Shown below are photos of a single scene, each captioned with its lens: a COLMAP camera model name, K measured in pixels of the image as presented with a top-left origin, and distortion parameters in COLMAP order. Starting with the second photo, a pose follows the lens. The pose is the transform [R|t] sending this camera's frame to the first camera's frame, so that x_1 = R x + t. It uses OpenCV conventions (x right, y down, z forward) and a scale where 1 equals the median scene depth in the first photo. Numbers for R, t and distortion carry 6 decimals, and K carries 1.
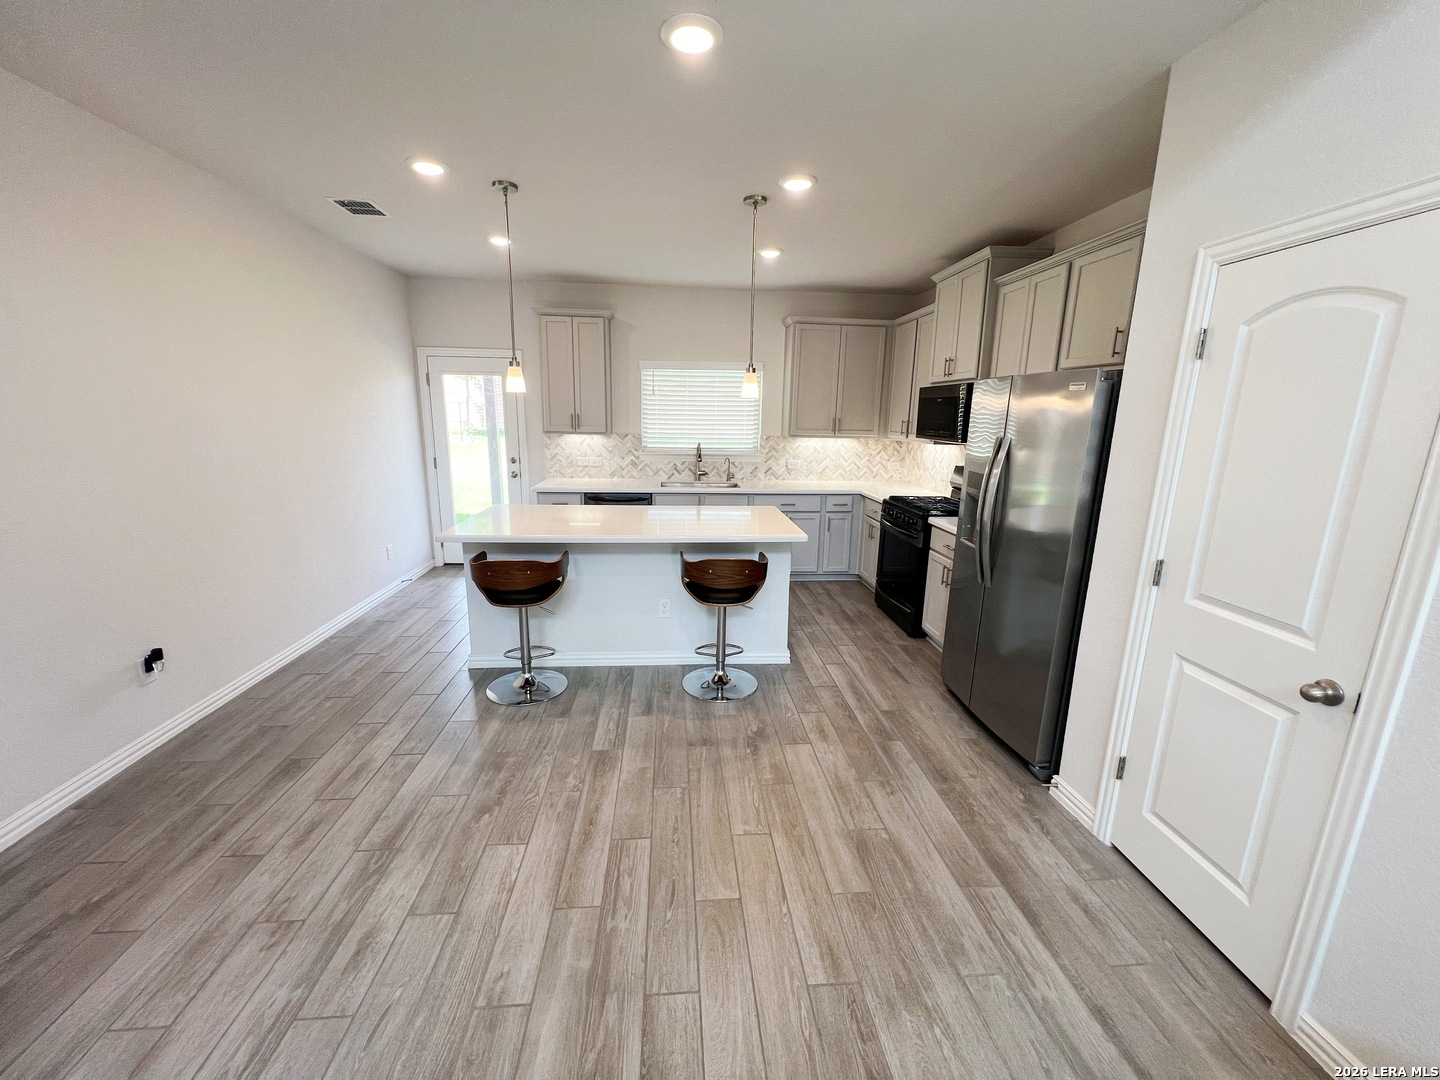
lens RADIAL K [[576.0, 0, 718.2], [0, 576.0, 540.3], [0, 0, 1]] dist [-0.002229, 0.000928]
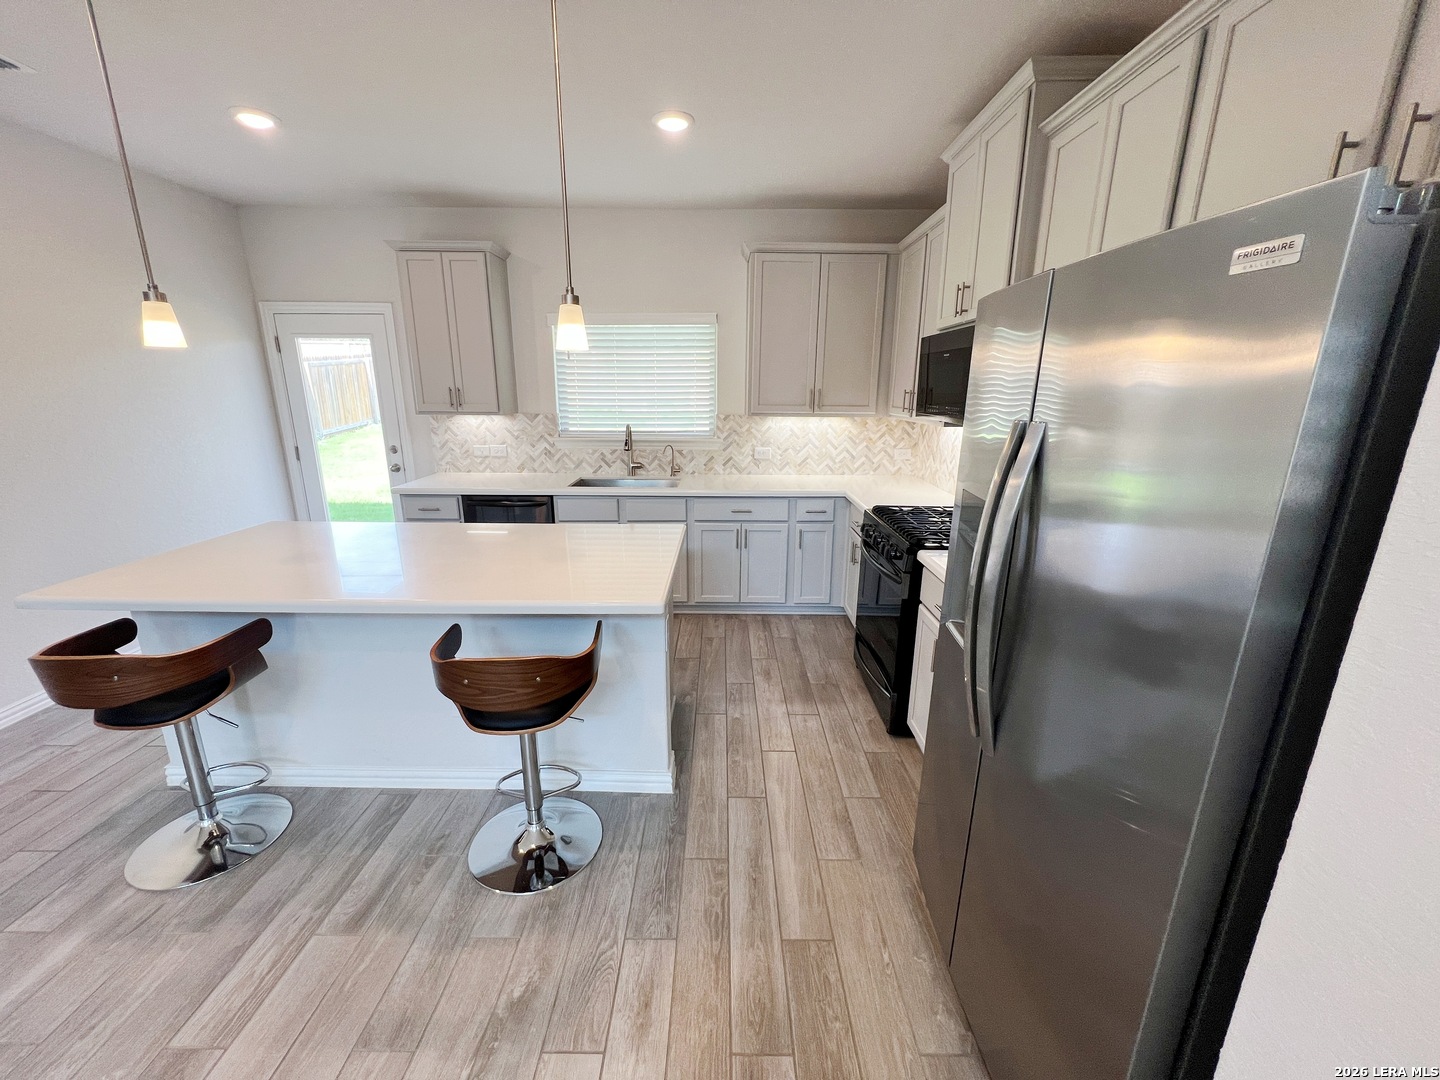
lens RADIAL K [[576.0, 0, 719.0], [0, 576.0, 539.9], [0, 0, 1]] dist [-0.002229, 0.000928]
pose [[0.996028, 0.010489, -0.088415, 0.179877], [-0.007008, 0.999191, 0.039591, -0.063039], [0.088759, -0.038814, 0.995297, 0.325794]]
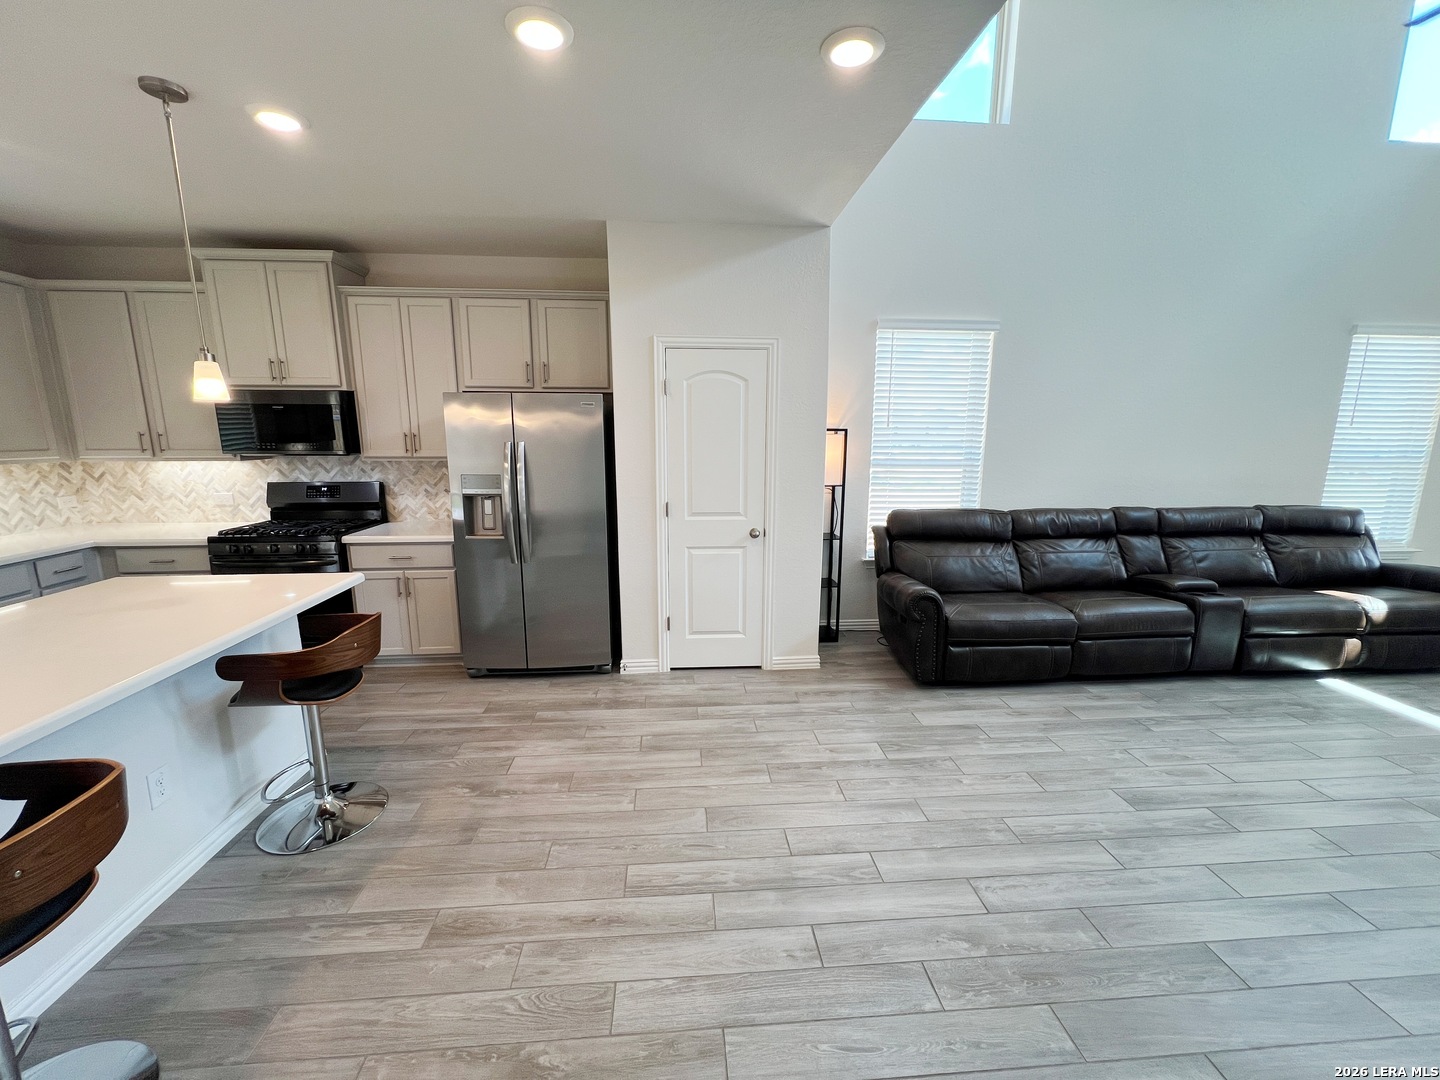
lens RADIAL K [[576.0, 0, 719.4], [0, 576.0, 539.6], [0, 0, 1]] dist [-0.002229, 0.000928]
pose [[0.005471, -0.201796, 0.979412, -0.442130], [0.214977, 0.956764, 0.195928, -0.073620], [-0.976604, 0.209479, 0.048616, 0.321779]]
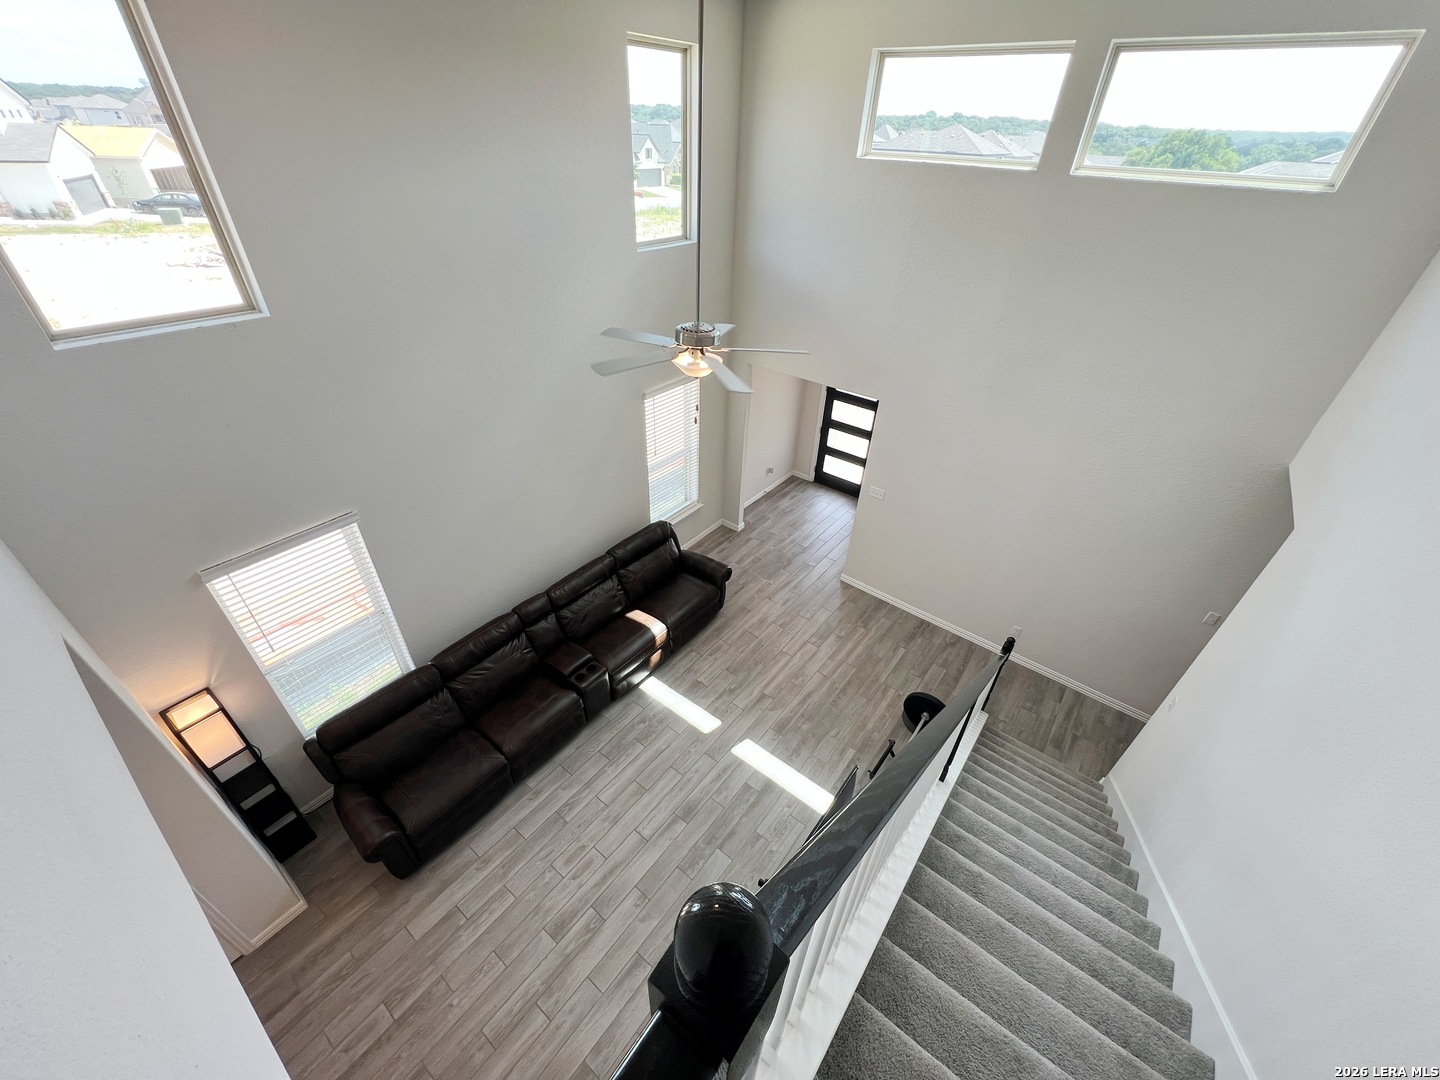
lens RADIAL K [[576.0, 0, 719.1], [0, 576.0, 537.3], [0, 0, 1]] dist [-0.002229, 0.000928]
pose [[-0.733996, -0.431255, 0.524660, -0.347919], [0.097910, 0.697259, 0.710102, -0.661586], [-0.672059, 0.572581, -0.469561, -0.073883]]
